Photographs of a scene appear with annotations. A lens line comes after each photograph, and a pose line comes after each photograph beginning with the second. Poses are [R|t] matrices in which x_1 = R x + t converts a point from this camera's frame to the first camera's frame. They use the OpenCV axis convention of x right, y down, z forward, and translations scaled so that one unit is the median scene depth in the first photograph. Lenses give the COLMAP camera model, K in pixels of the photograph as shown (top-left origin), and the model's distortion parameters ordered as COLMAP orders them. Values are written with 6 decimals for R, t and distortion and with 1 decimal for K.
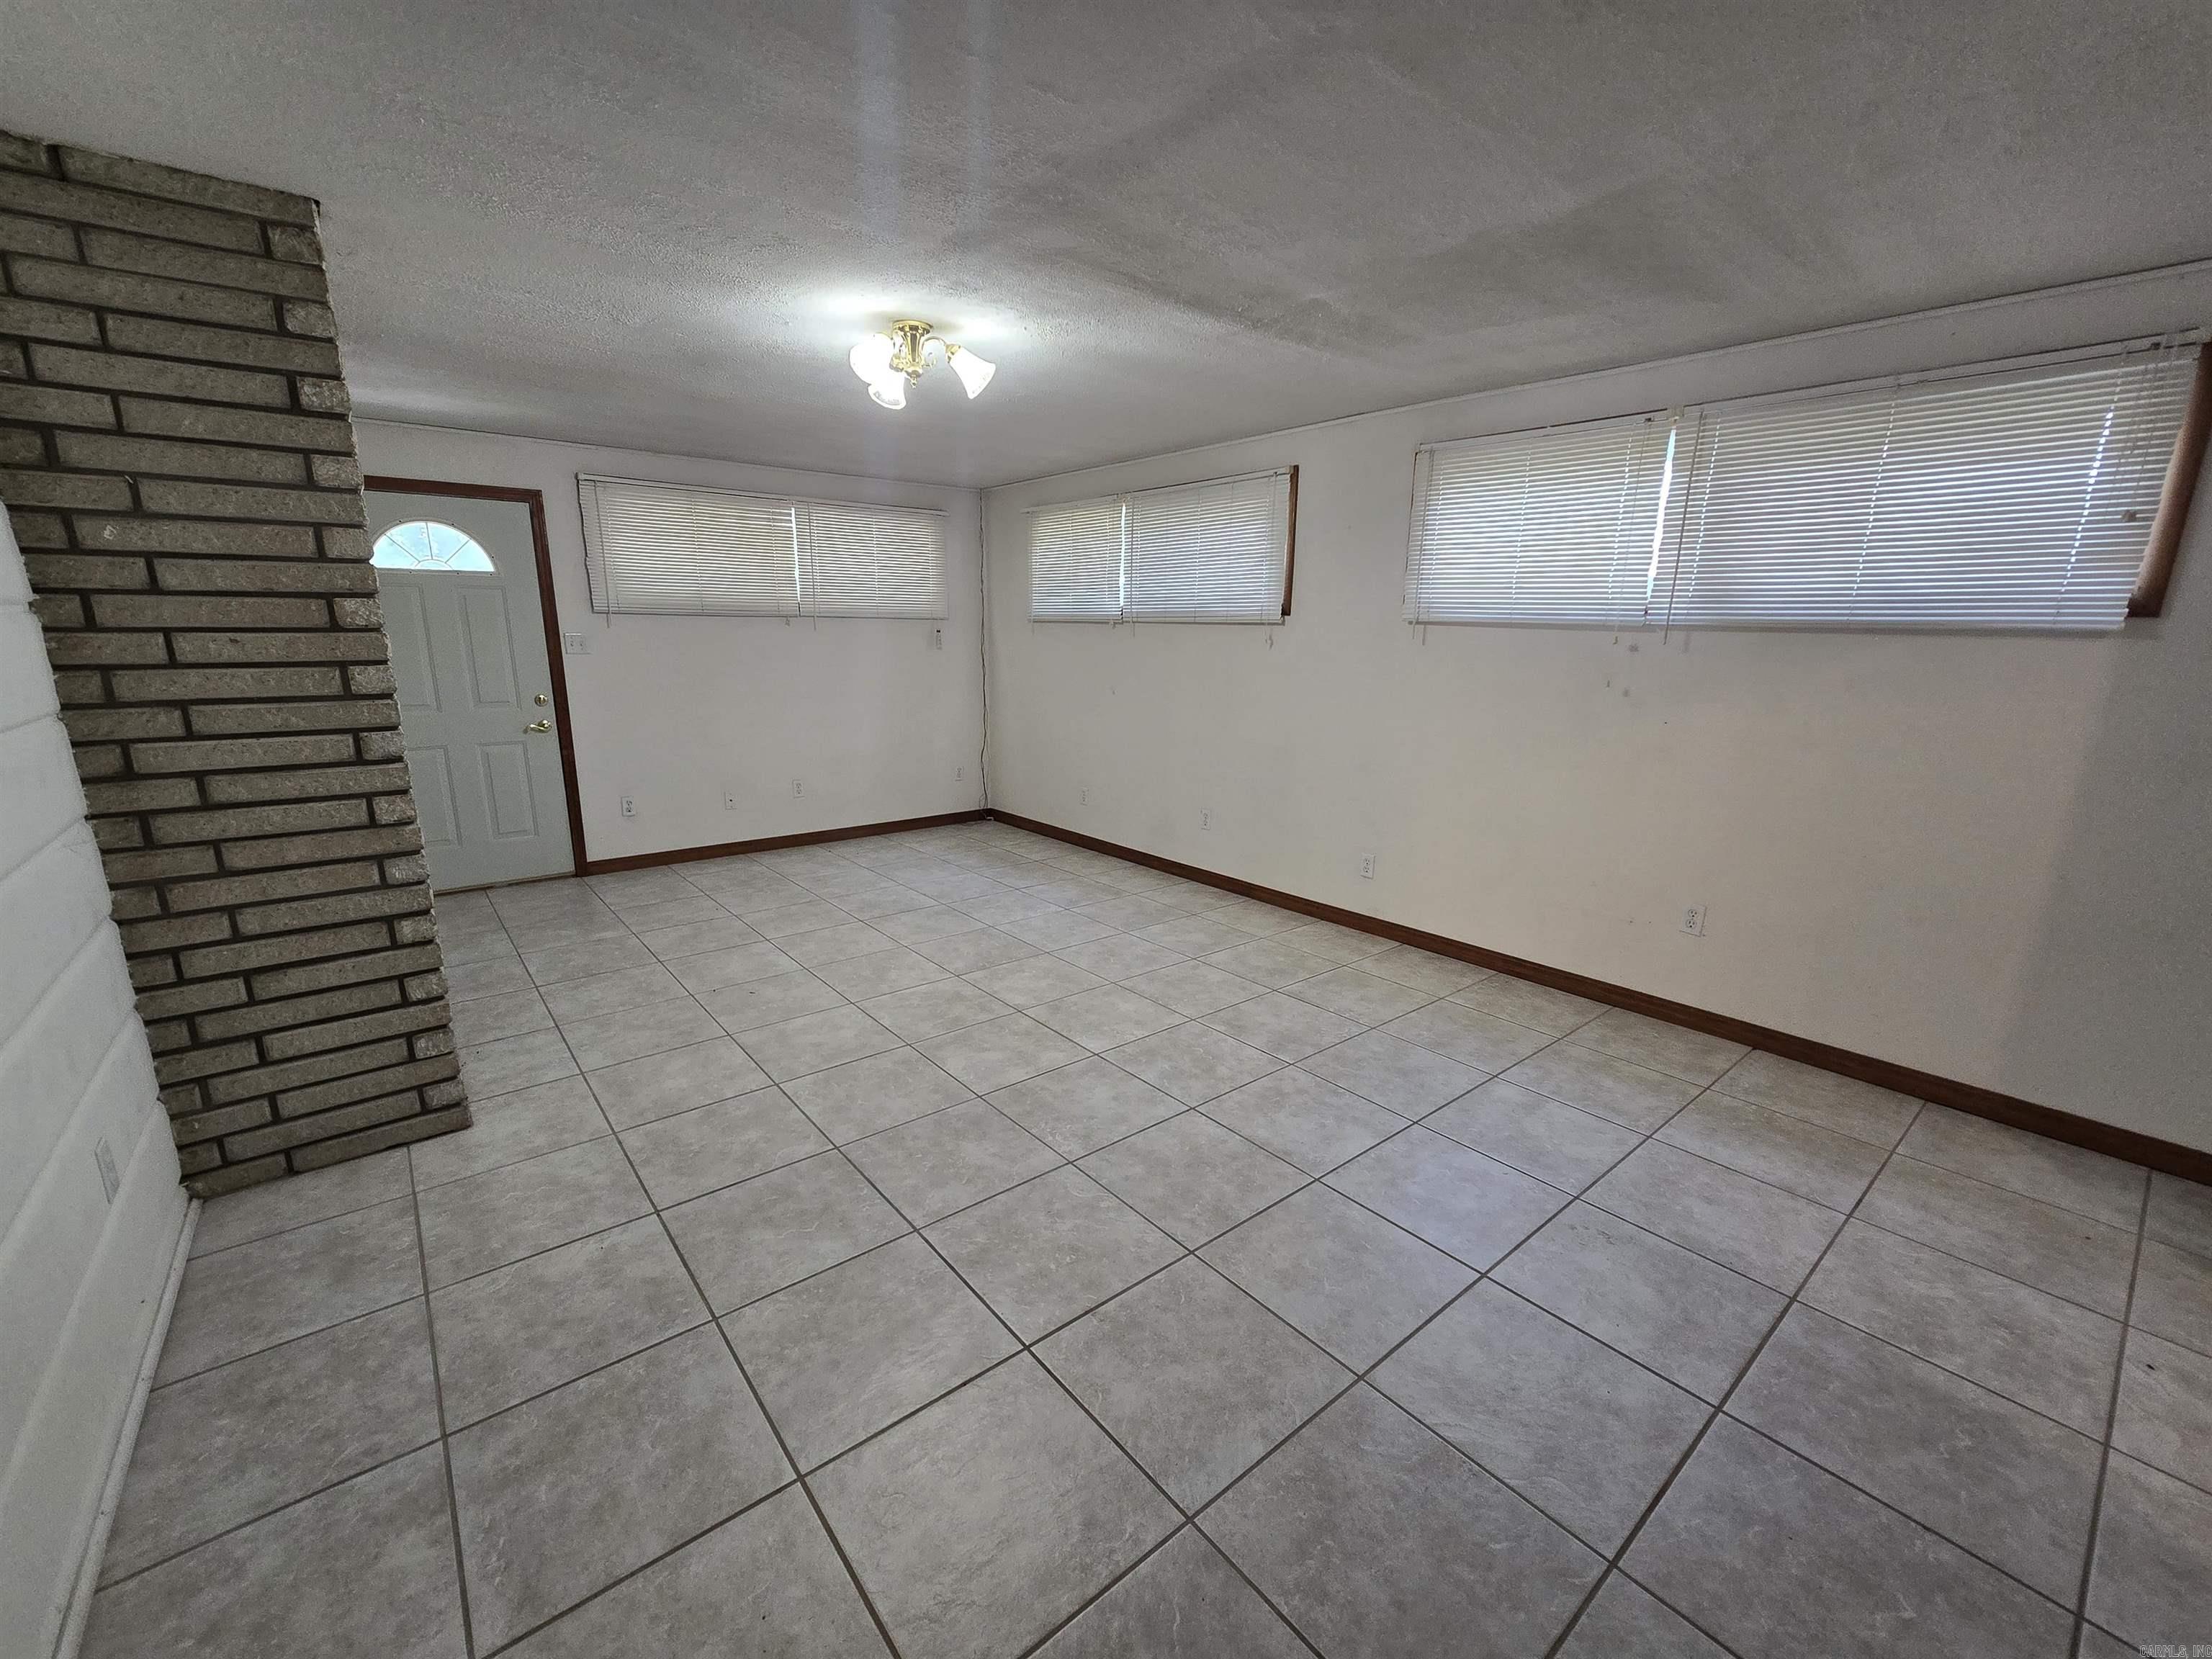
lens RADIAL K [[902.9, 0, 1099.7], [0, 902.9, 846.2], [0, 0, 1]] dist [-0.003672, -0.000189]
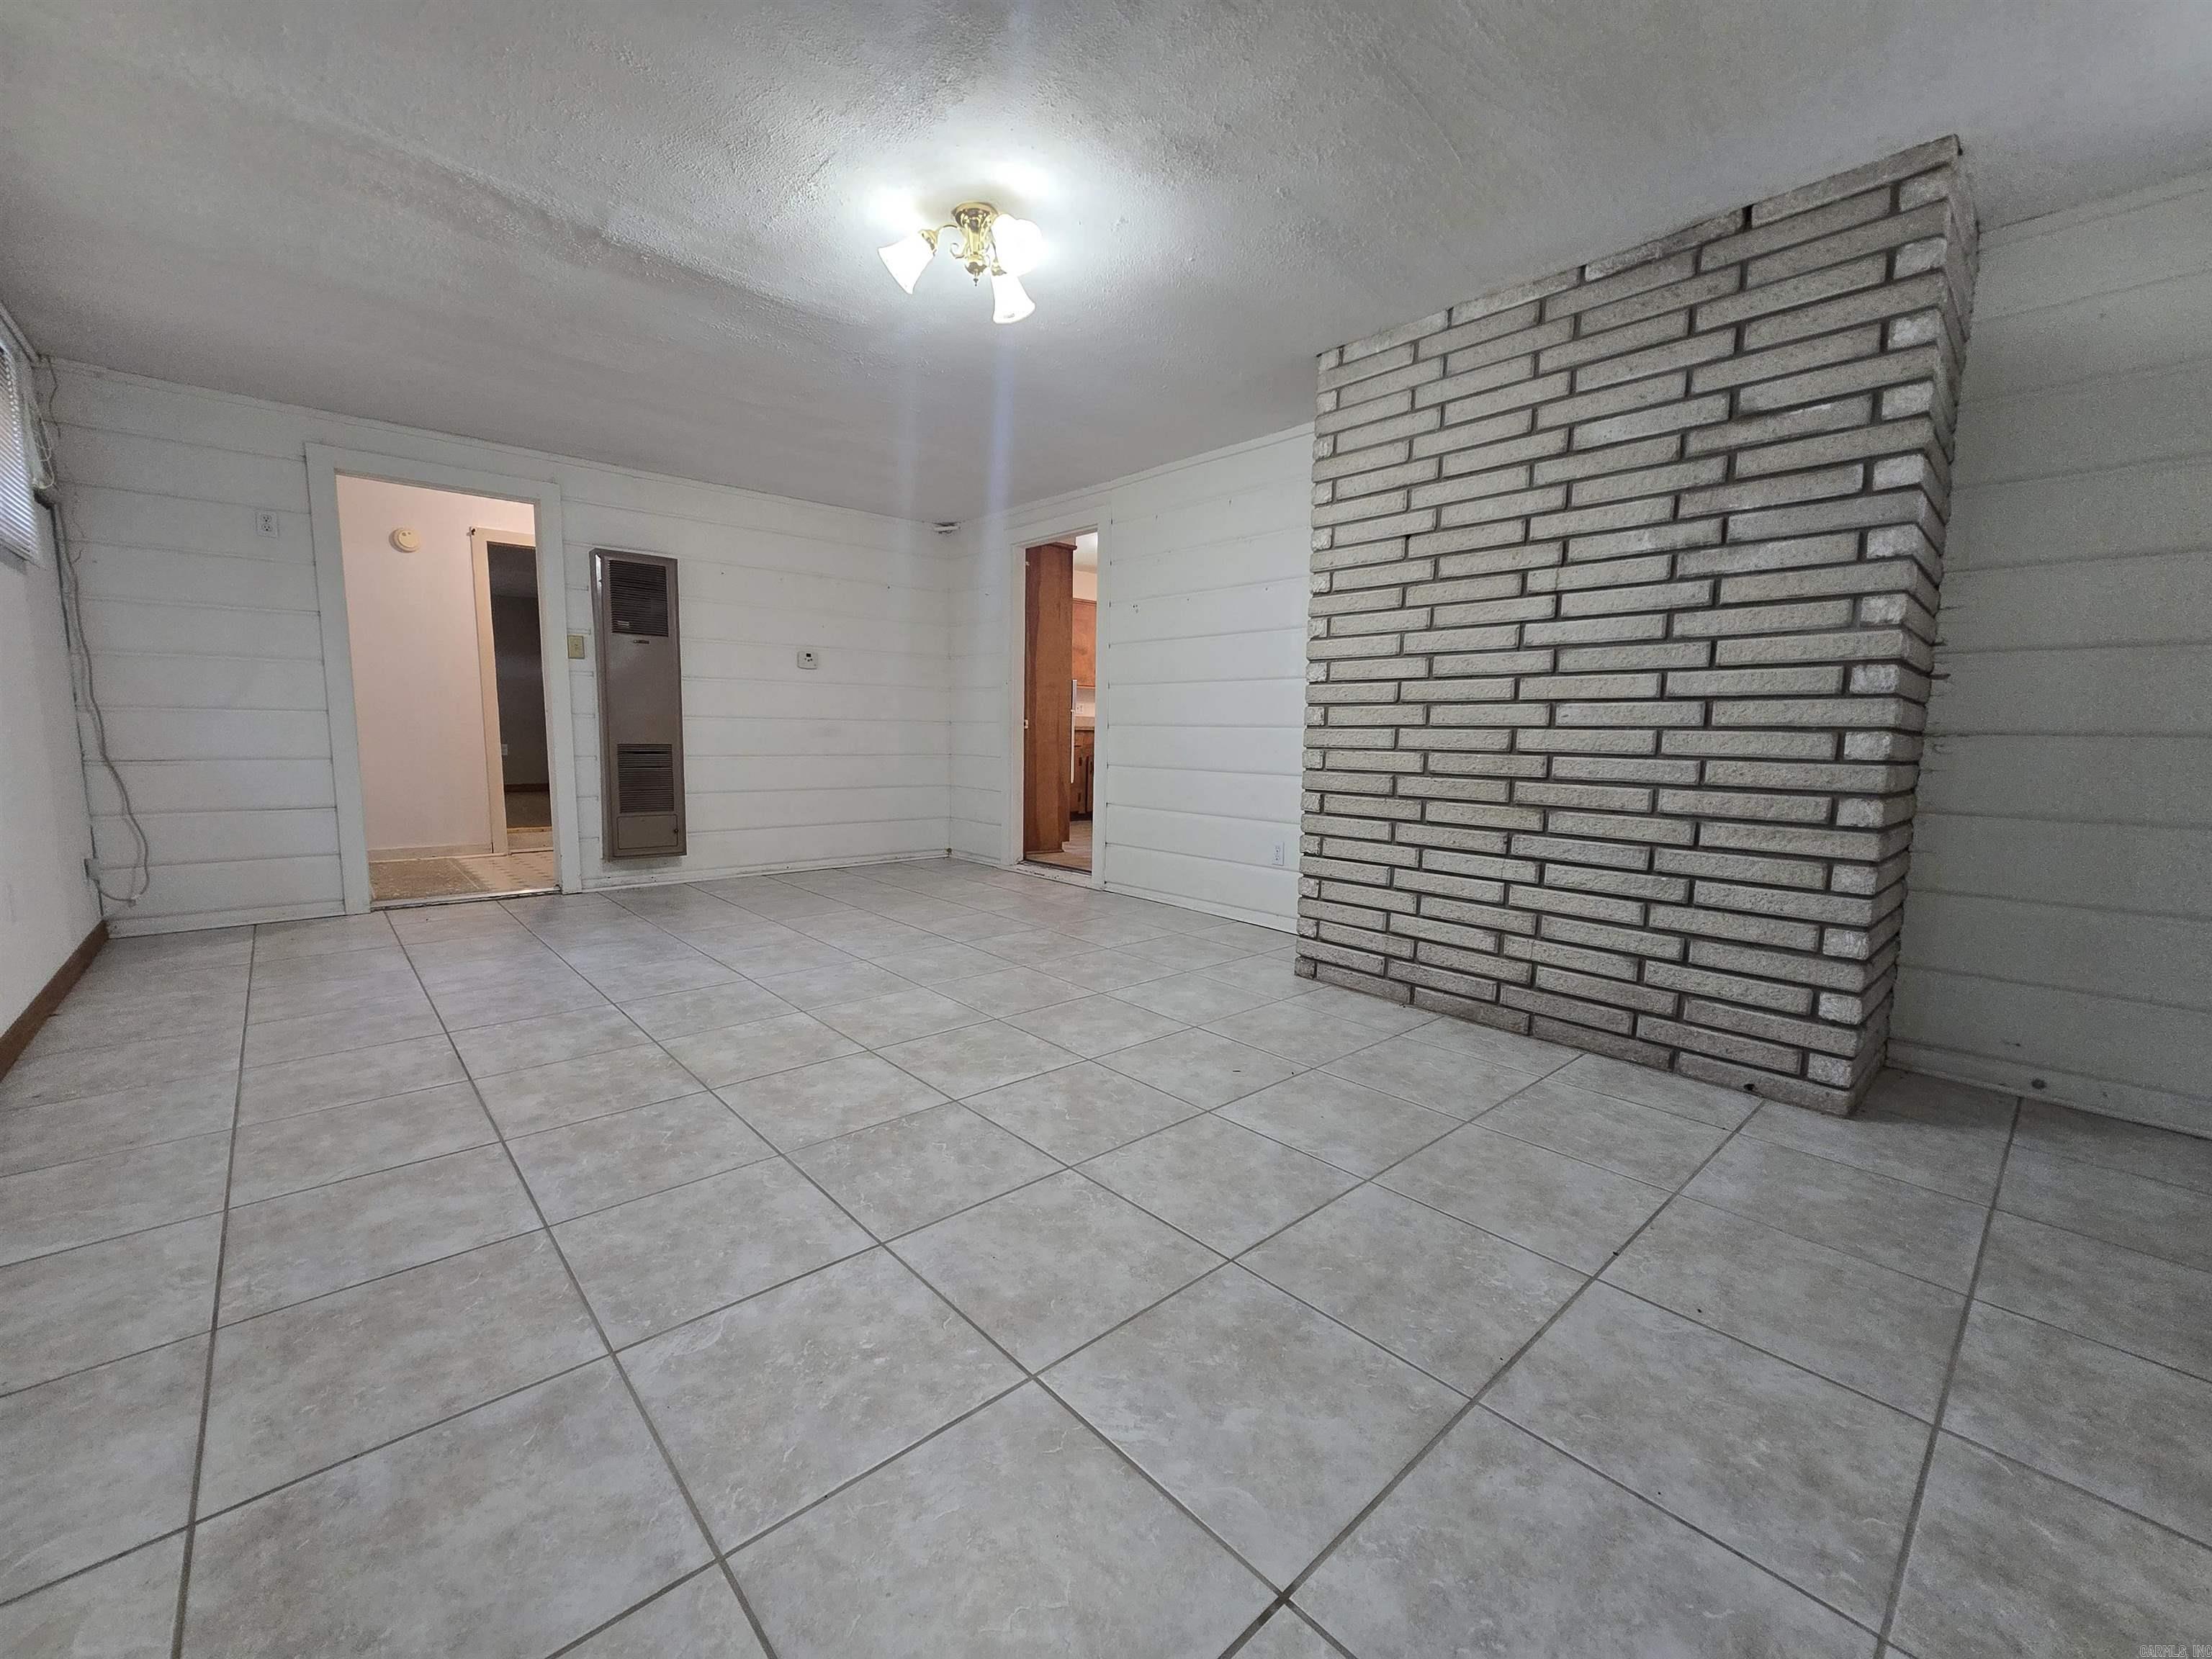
lens RADIAL K [[907.7, 0, 1099.6], [0, 907.7, 843.8], [0, 0, 1]] dist [-0.001166, 0.000347]
pose [[-0.998387, -0.021397, -0.052595, -0.224536], [-0.038837, 0.933060, 0.357619, -0.253658], [0.041422, 0.359084, -0.932386, 1.548565]]
